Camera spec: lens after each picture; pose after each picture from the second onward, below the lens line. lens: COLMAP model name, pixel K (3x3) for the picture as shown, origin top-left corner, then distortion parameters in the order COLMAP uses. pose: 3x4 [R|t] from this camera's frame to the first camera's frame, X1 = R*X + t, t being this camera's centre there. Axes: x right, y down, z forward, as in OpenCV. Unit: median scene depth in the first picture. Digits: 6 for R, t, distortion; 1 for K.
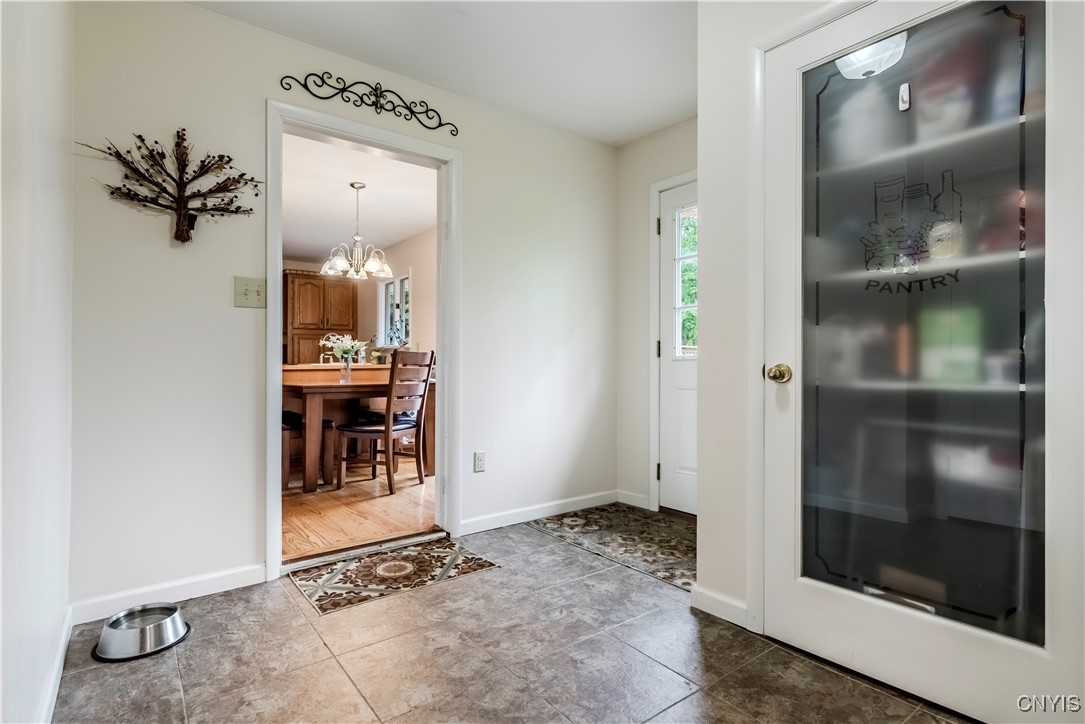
lens RADIAL K [[536.5, 0, 542.5], [0, 536.5, 362.0], [0, 0, 1]] dist [0.000557, -0.000016]
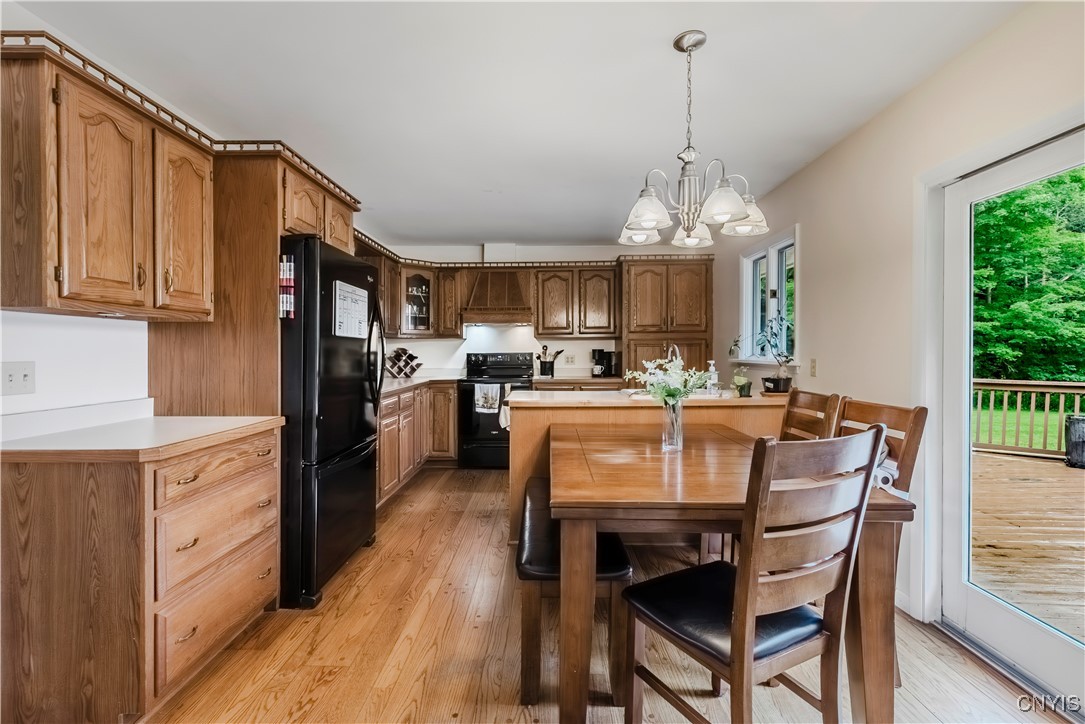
lens RADIAL K [[499.1, 0, 540.5], [0, 499.1, 350.1], [0, 0, 1]] dist [0.002136, 0.000258]
pose [[0.761556, 0.002154, -0.648095, -0.105588], [0.003327, 0.999968, 0.007233, -0.045768], [0.648090, -0.007665, 0.761525, 0.402262]]
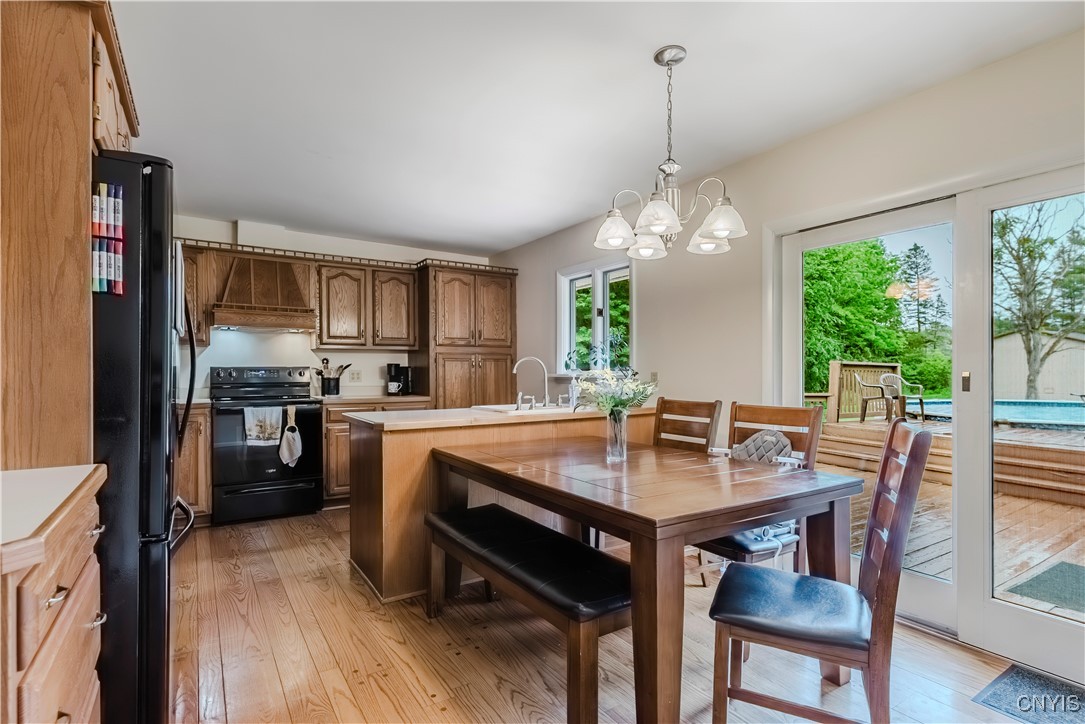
lens RADIAL K [[532.3, 0, 543.6], [0, 532.3, 367.9], [0, 0, 1]] dist [-0.000936, -0.000065]
pose [[0.994719, 0.007395, -0.102366, -0.275456], [-0.007348, 0.999973, 0.000836, -0.037153], [0.102370, -0.000079, 0.994746, 0.356295]]
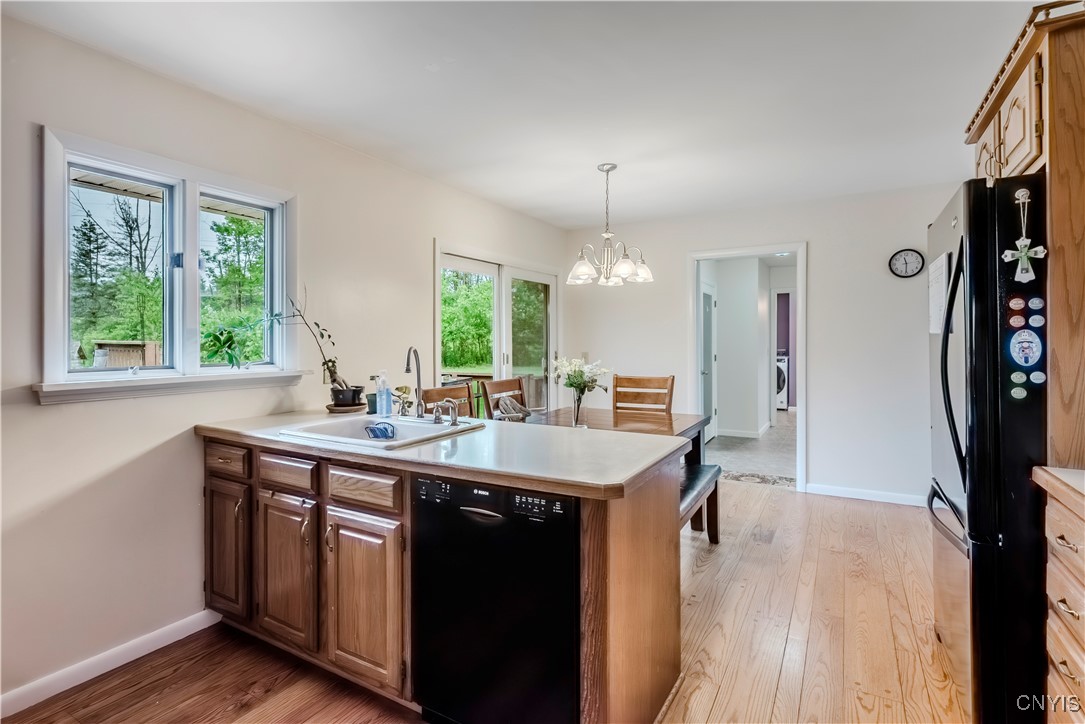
lens RADIAL K [[515.1, 0, 546.2], [0, 515.1, 343.7], [0, 0, 1]] dist [-0.000060, -0.000052]
pose [[-0.353704, 0.002667, 0.935354, -0.687106], [0.001167, 0.999996, -0.002410, -0.048070], [-0.935357, 0.000239, -0.353706, 0.924903]]
